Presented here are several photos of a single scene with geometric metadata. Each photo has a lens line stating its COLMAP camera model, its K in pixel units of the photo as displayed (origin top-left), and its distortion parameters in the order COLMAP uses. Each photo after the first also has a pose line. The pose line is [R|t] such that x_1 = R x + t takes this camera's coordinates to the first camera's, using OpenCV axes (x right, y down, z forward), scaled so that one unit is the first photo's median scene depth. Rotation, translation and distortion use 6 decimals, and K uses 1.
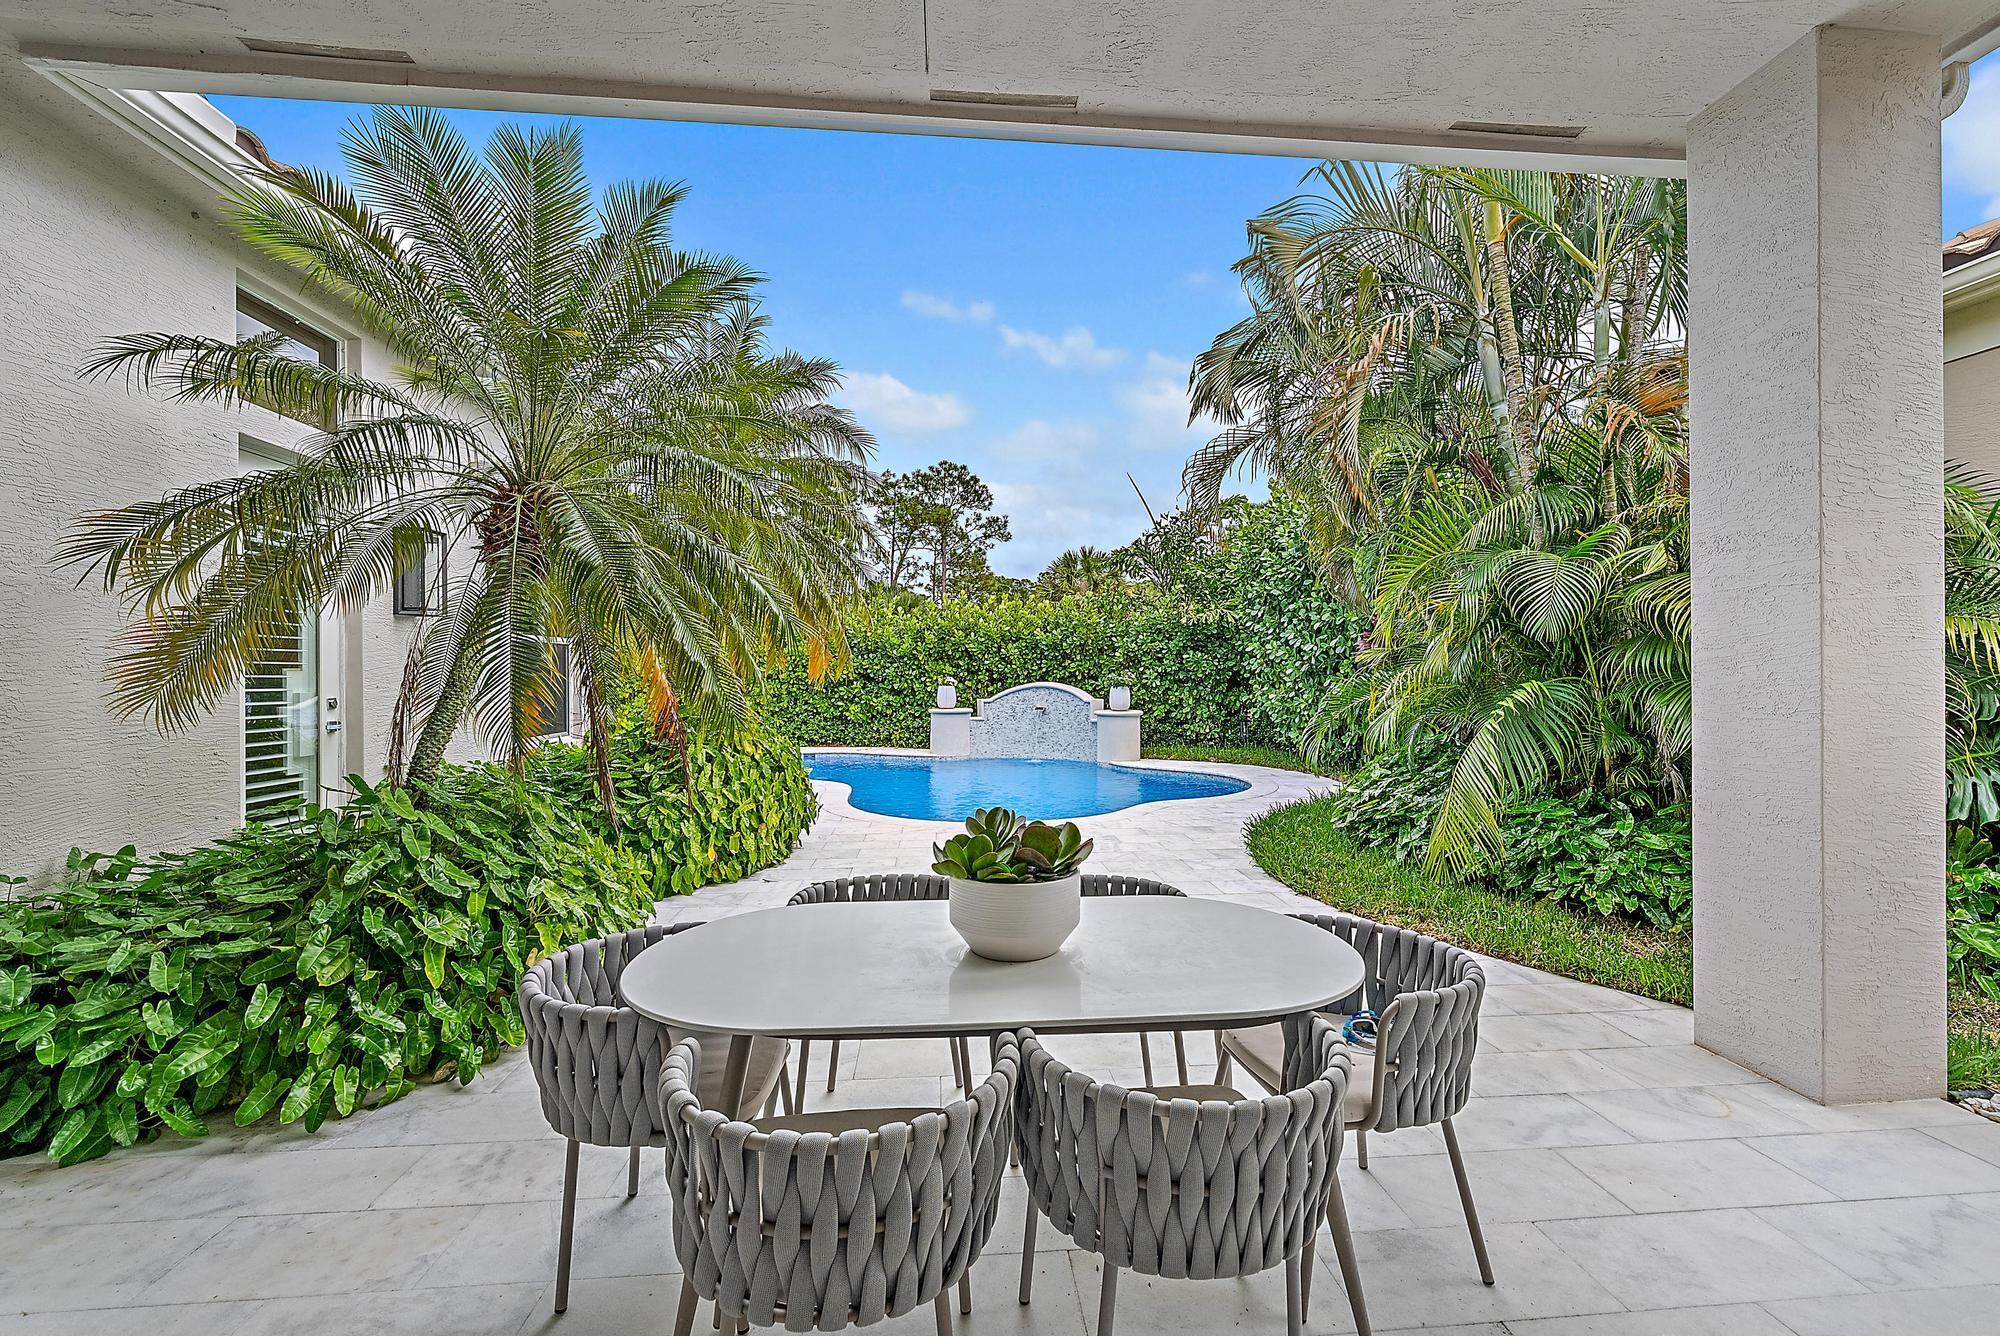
lens RADIAL K [[785.4, 0, 997.3], [0, 785.4, 680.6], [0, 0, 1]] dist [-0.002460, 0.000573]
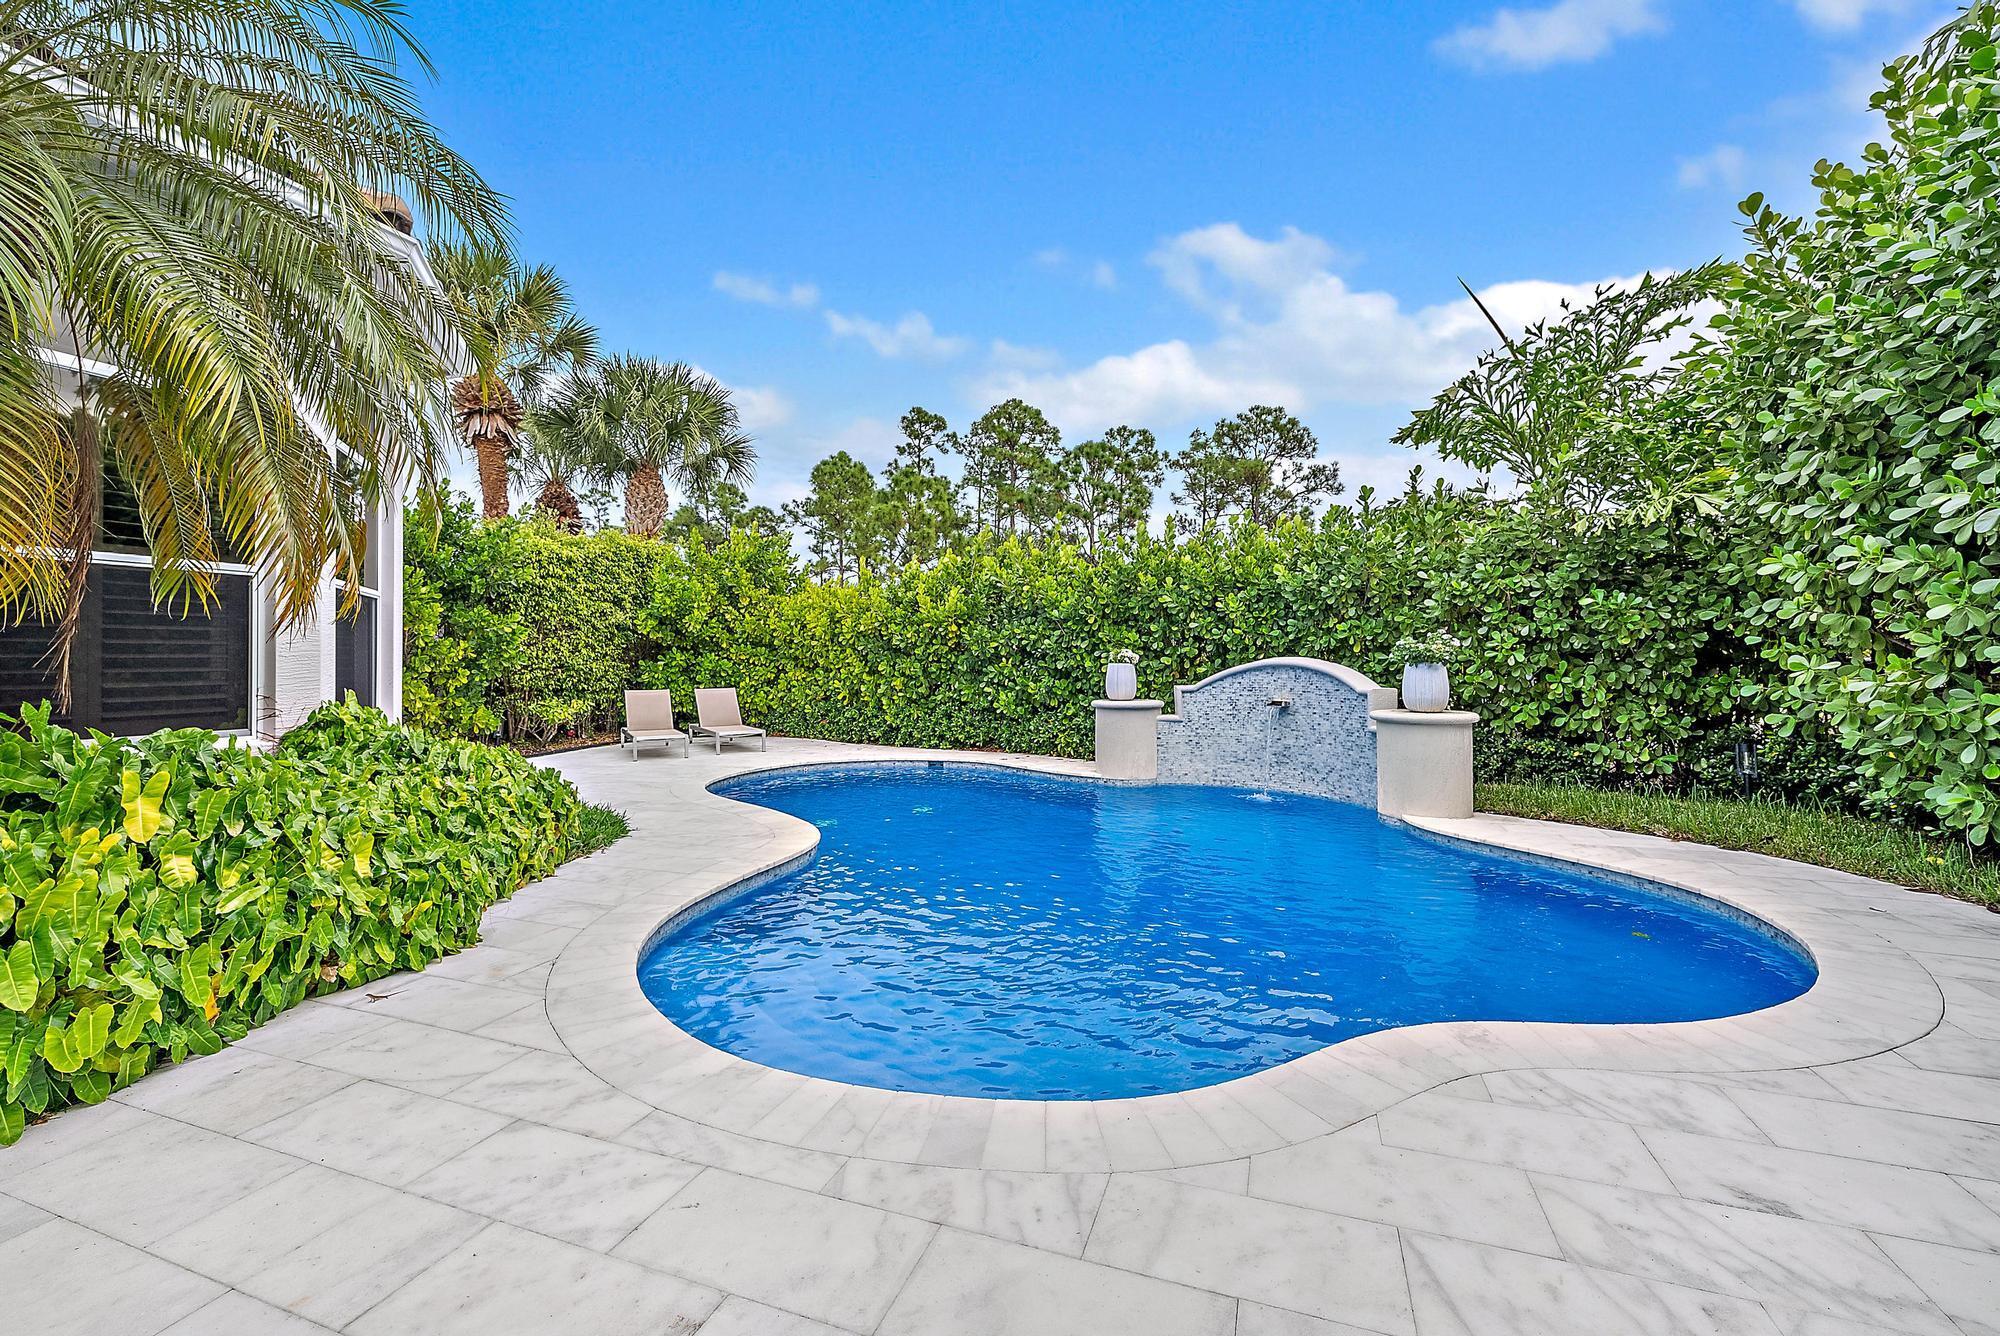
lens RADIAL K [[785.4, 0, 1004.1], [0, 785.4, 652.5], [0, 0, 1]] dist [-0.002460, 0.000573]
pose [[0.910476, -0.004791, -0.413535, 0.107369], [-0.003614, 0.999803, -0.019539, 0.010348], [0.413547, 0.019284, 0.910278, 0.392767]]
